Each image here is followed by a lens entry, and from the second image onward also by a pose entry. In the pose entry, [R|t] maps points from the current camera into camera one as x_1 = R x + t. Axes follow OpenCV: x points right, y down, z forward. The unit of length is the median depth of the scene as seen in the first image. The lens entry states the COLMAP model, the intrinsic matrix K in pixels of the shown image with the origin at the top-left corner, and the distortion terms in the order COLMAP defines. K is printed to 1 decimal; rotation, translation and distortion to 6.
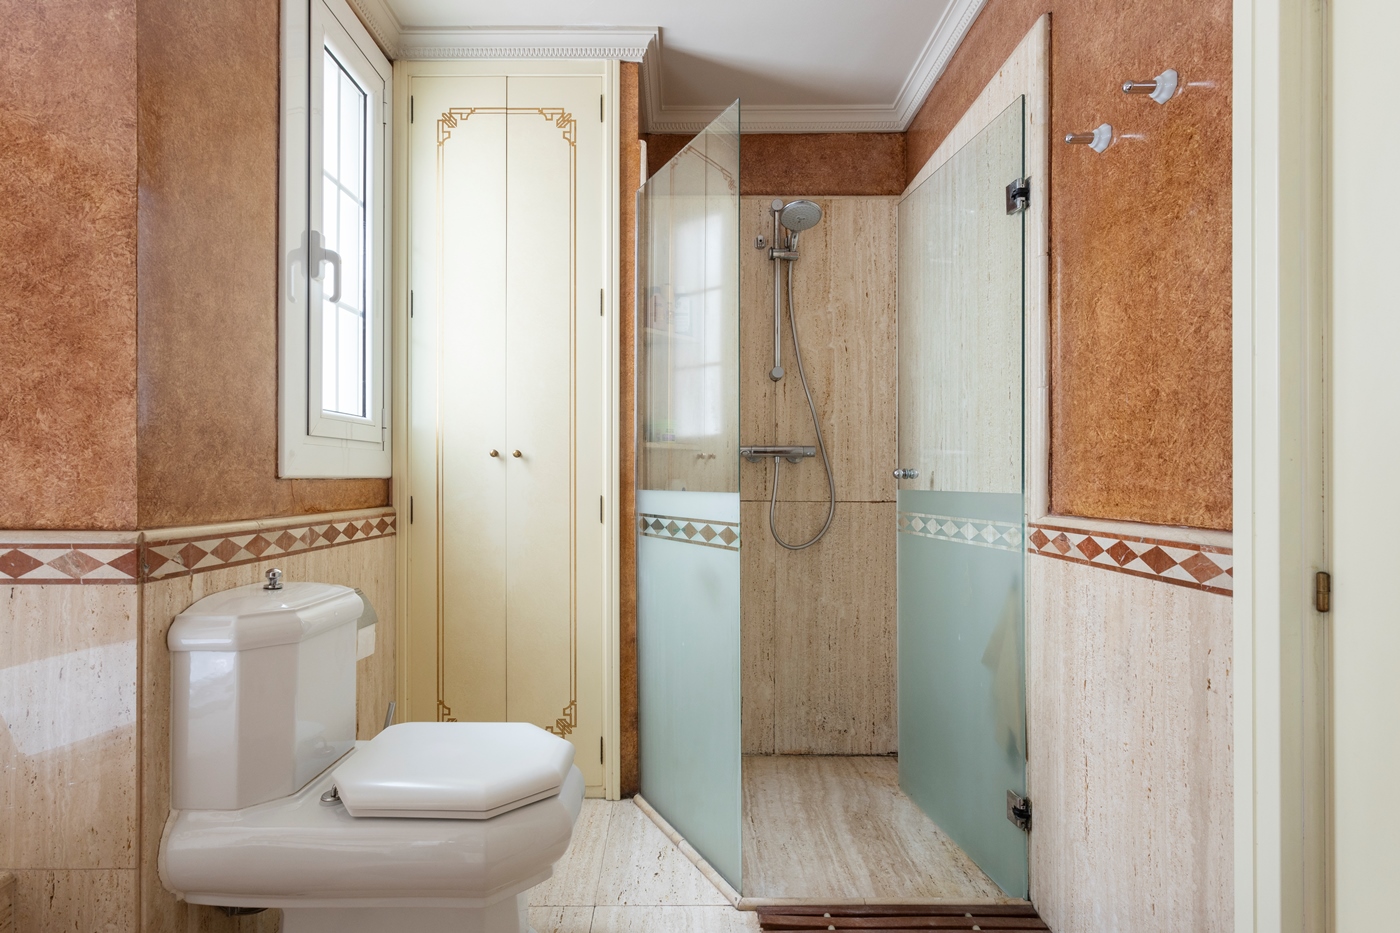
lens RADIAL K [[673.9, 0, 709.4], [0, 673.9, 475.7], [0, 0, 1]] dist [0.001125, 0.000871]
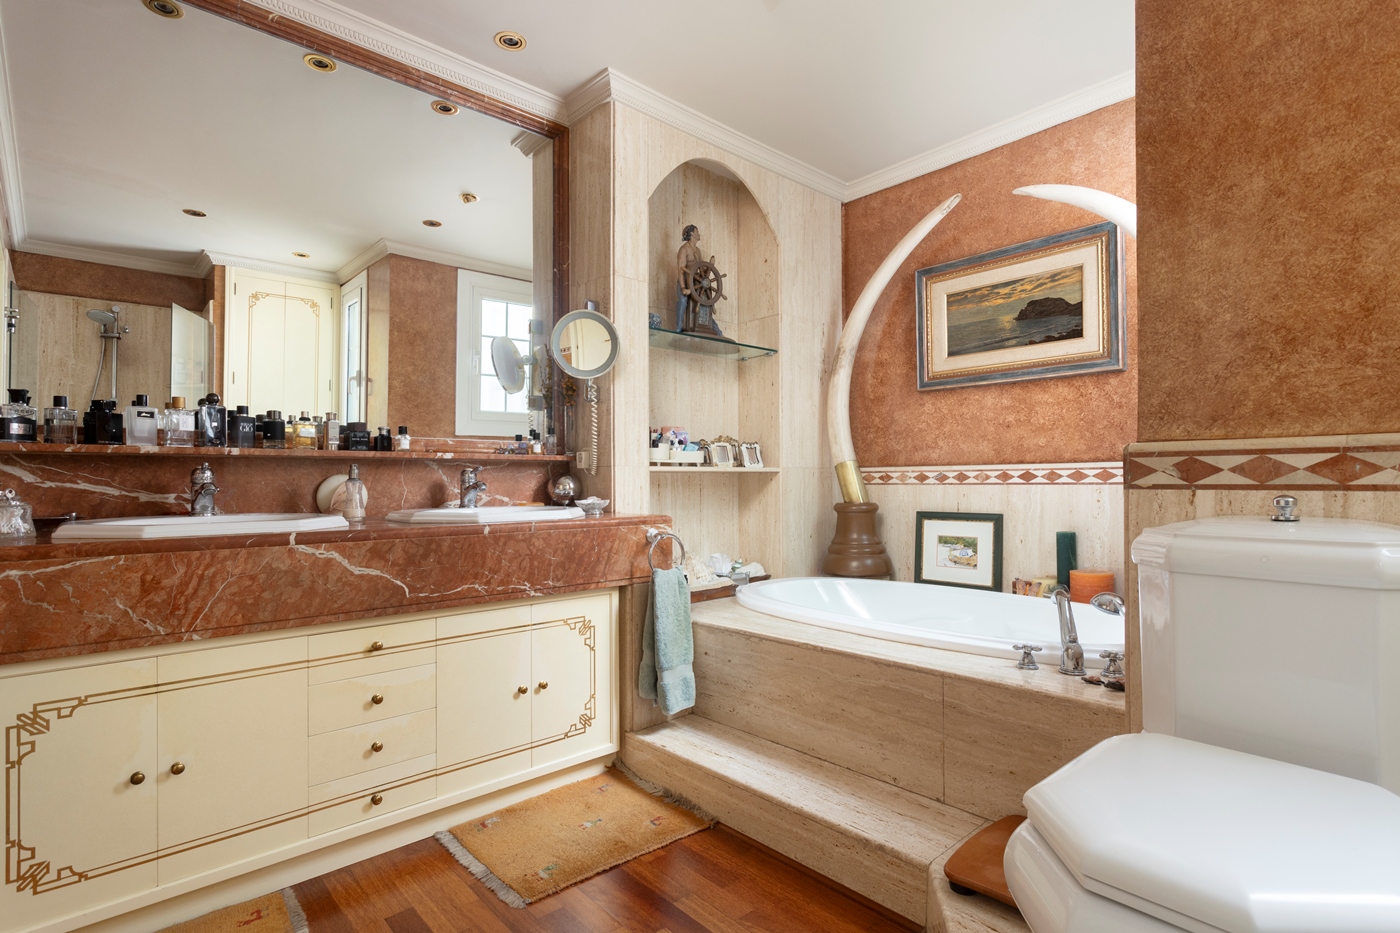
lens RADIAL K [[673.9, 0, 709.4], [0, 673.9, 475.7], [0, 0, 1]] dist [0.001125, 0.000871]
pose [[-0.749065, -0.004493, -0.662482, 0.375627], [0.005039, 0.999909, -0.012479, 0.129987], [0.662478, -0.012686, -0.748974, 1.216548]]
